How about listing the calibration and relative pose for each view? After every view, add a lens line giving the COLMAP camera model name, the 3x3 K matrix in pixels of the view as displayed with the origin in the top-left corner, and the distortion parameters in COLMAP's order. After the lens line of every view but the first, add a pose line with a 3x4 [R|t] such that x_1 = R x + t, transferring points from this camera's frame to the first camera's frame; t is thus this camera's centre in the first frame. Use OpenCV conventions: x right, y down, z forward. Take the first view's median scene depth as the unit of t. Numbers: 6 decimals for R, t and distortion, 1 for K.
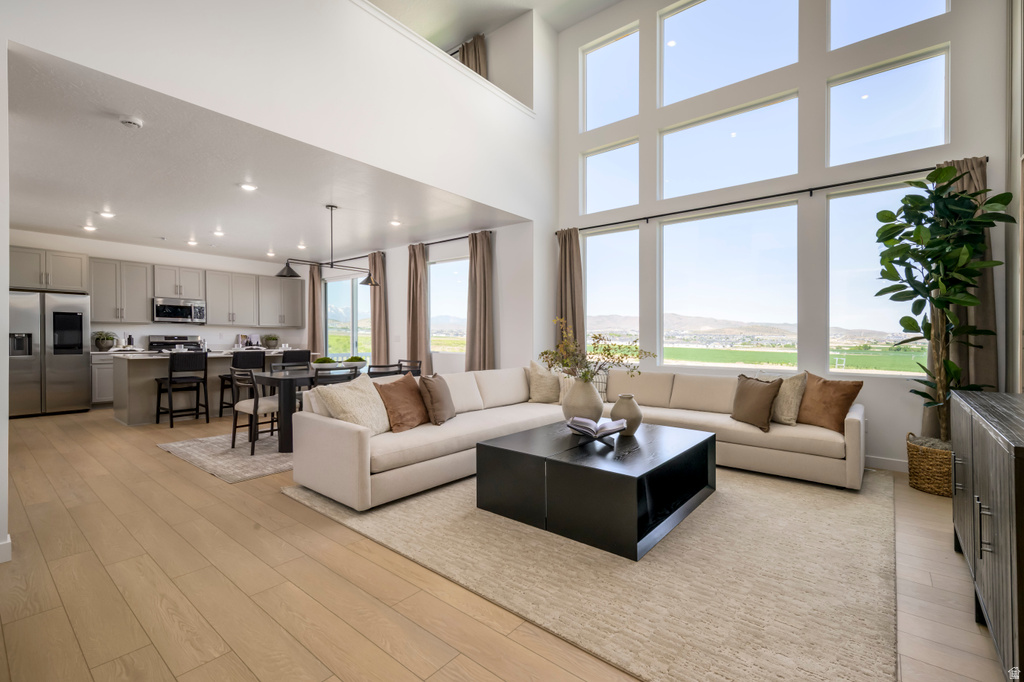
lens RADIAL K [[453.9, 0, 519.2], [0, 453.9, 345.7], [0, 0, 1]] dist [0.012194, -0.001445]
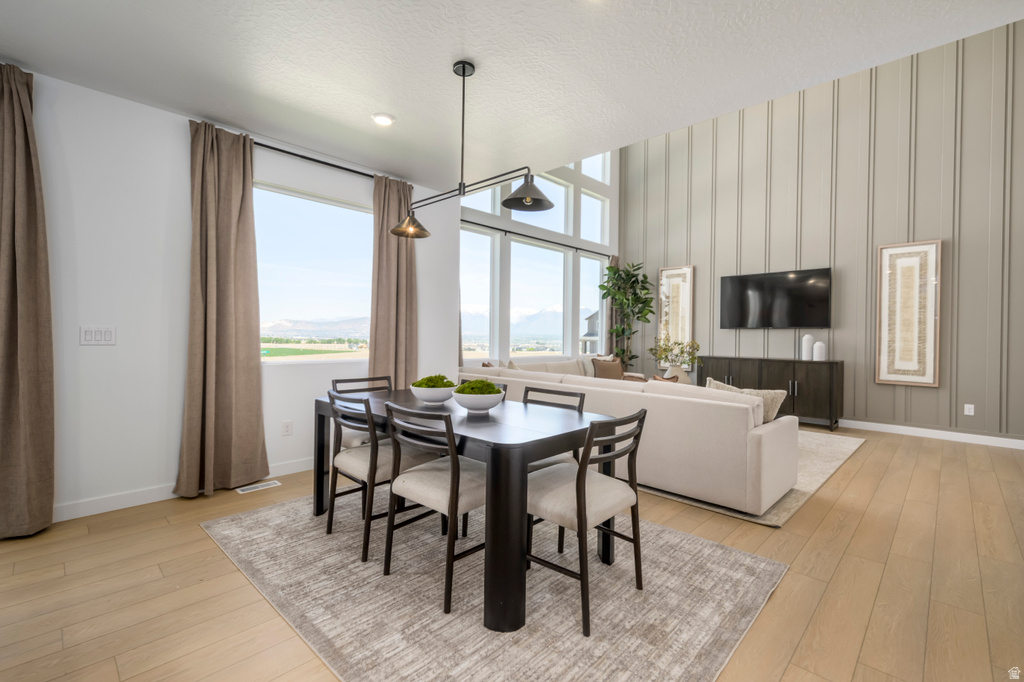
lens RADIAL K [[453.9, 0, 513.2], [0, 453.9, 335.5], [0, 0, 1]] dist [0.012194, -0.001445]
pose [[0.083322, -0.011294, 0.996459, -1.478104], [0.006439, 0.999921, 0.010795, -0.047943], [-0.996502, 0.005517, 0.083388, 1.499500]]
